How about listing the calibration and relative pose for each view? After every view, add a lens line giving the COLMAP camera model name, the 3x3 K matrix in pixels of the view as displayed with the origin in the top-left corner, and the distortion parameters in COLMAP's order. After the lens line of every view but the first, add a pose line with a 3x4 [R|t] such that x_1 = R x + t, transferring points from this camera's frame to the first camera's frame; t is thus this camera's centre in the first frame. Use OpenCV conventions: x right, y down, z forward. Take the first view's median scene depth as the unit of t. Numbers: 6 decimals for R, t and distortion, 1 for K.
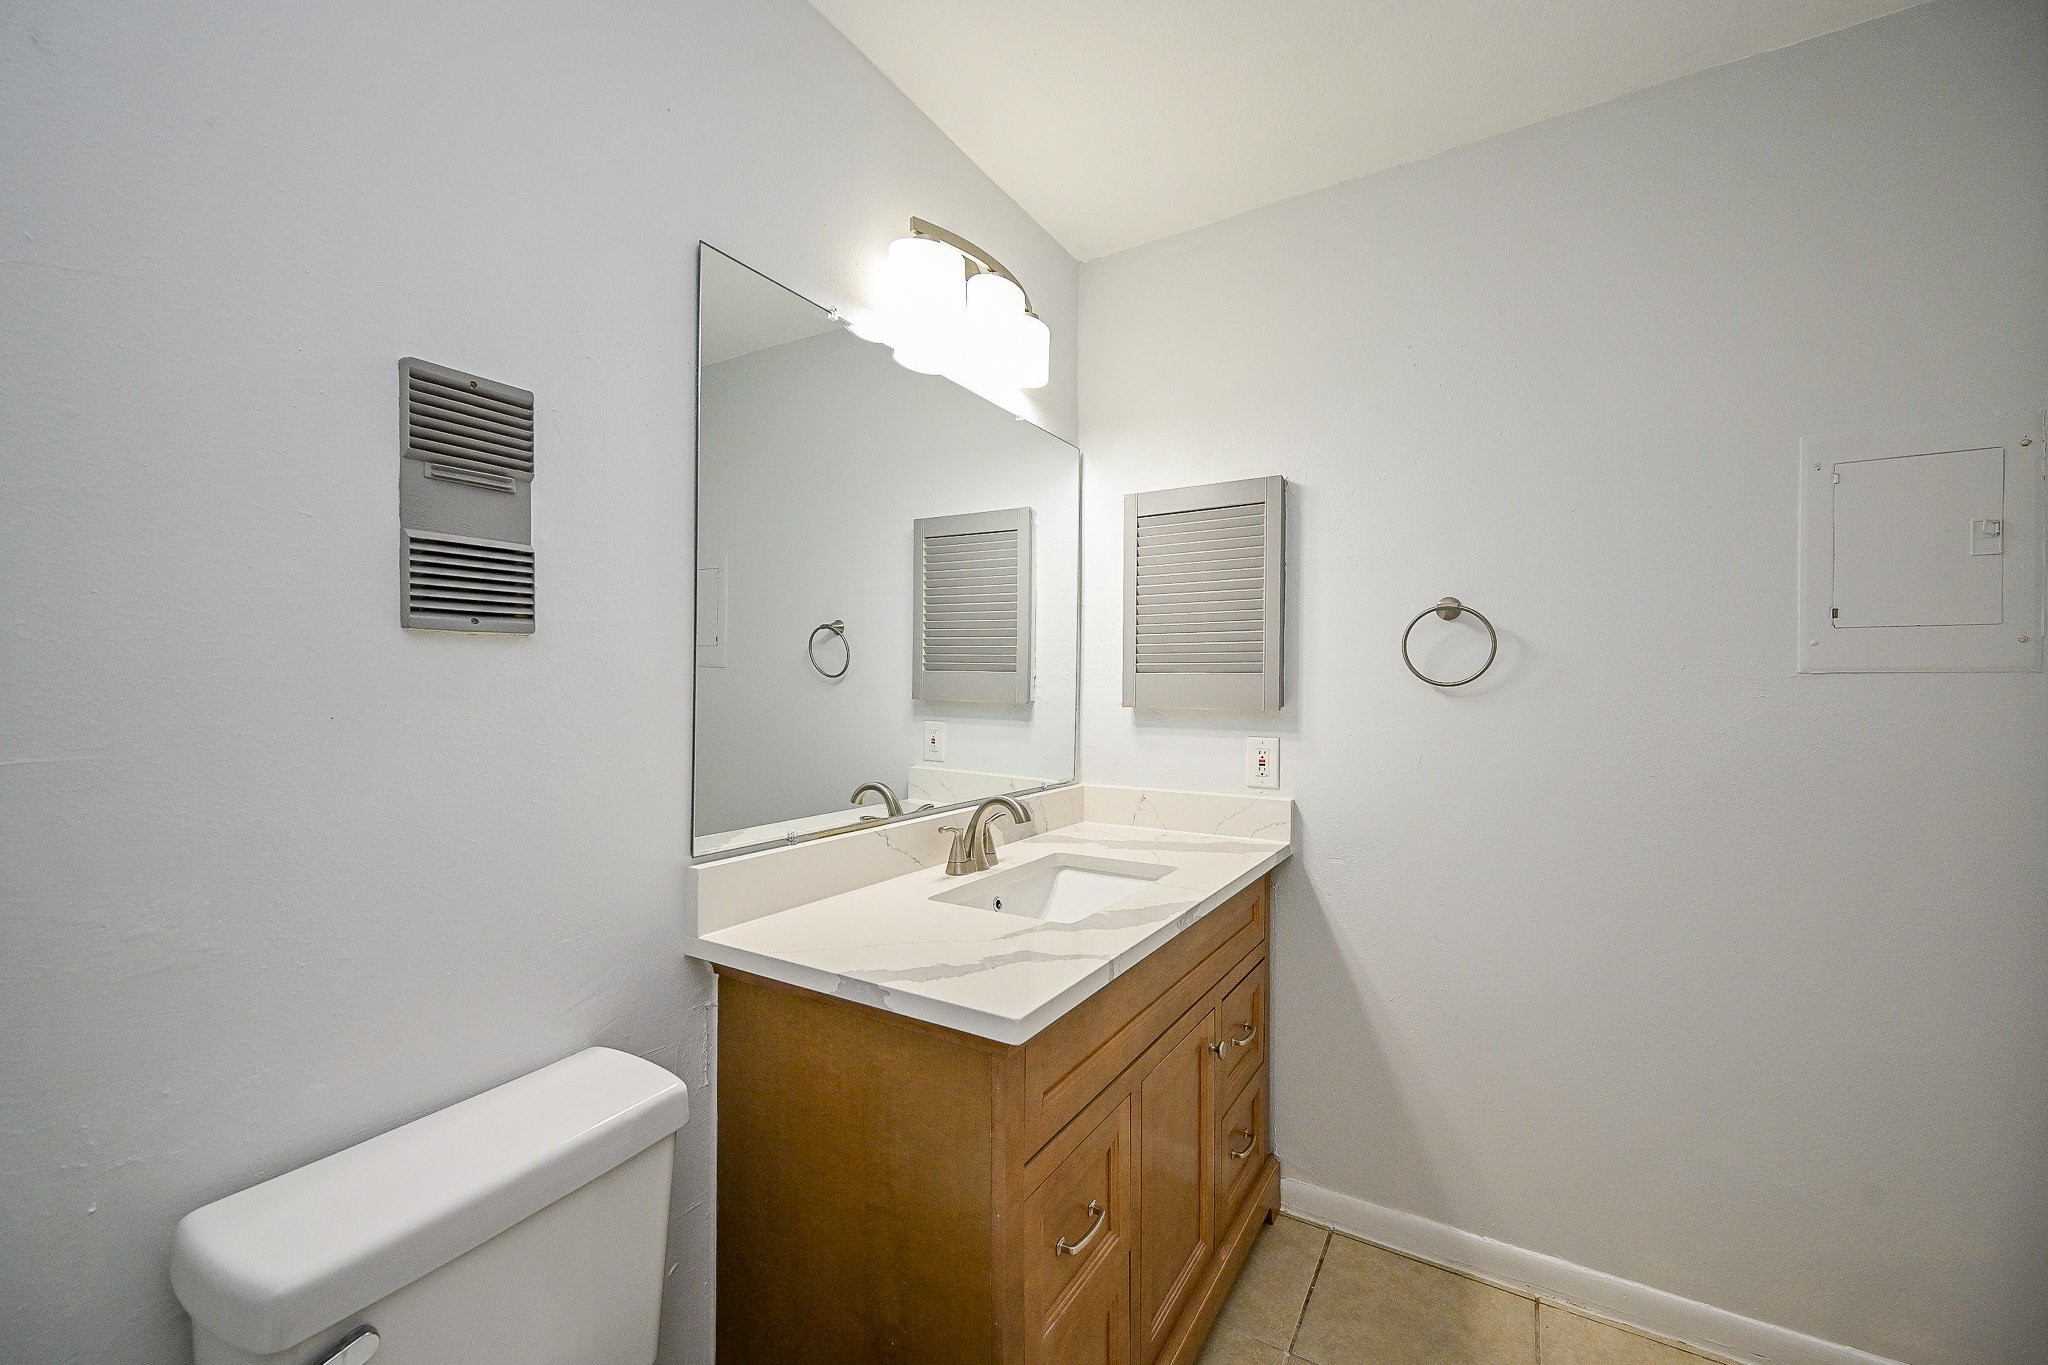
lens RADIAL K [[825.5, 0, 1024.0], [0, 825.5, 682.5], [0, 0, 1]] dist [-0.000676, 0.000241]
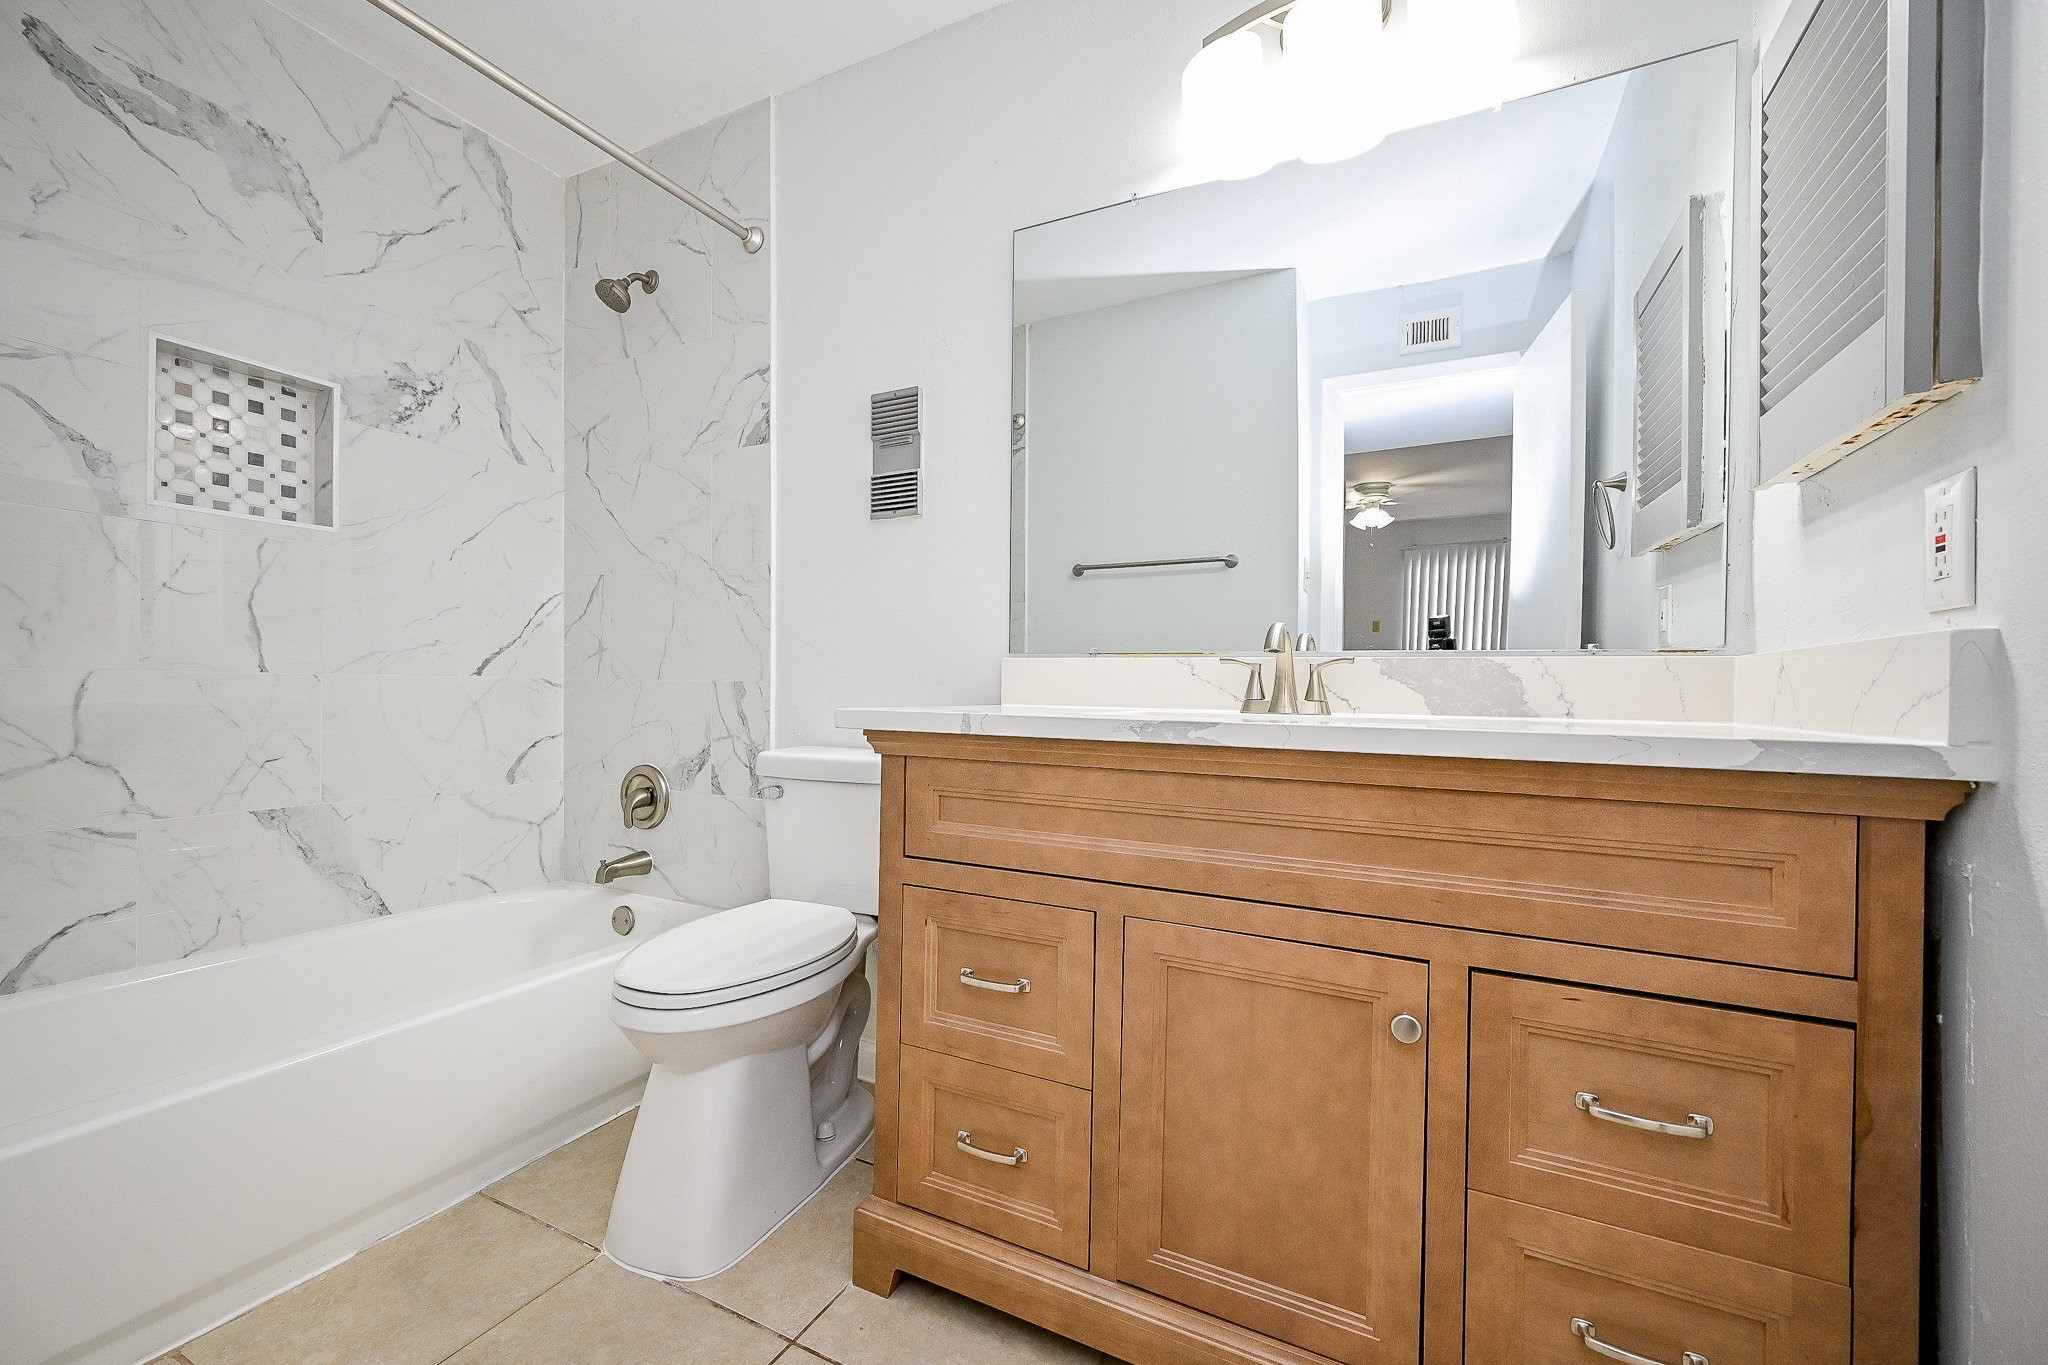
lens RADIAL K [[825.5, 0, 1024.0], [0, 825.5, 682.5], [0, 0, 1]] dist [-0.000676, 0.000241]
pose [[0.080189, -0.003322, -0.996774, 1.093885], [0.000755, 0.999994, -0.003272, 0.278541], [0.996779, -0.000490, 0.080191, 0.935135]]
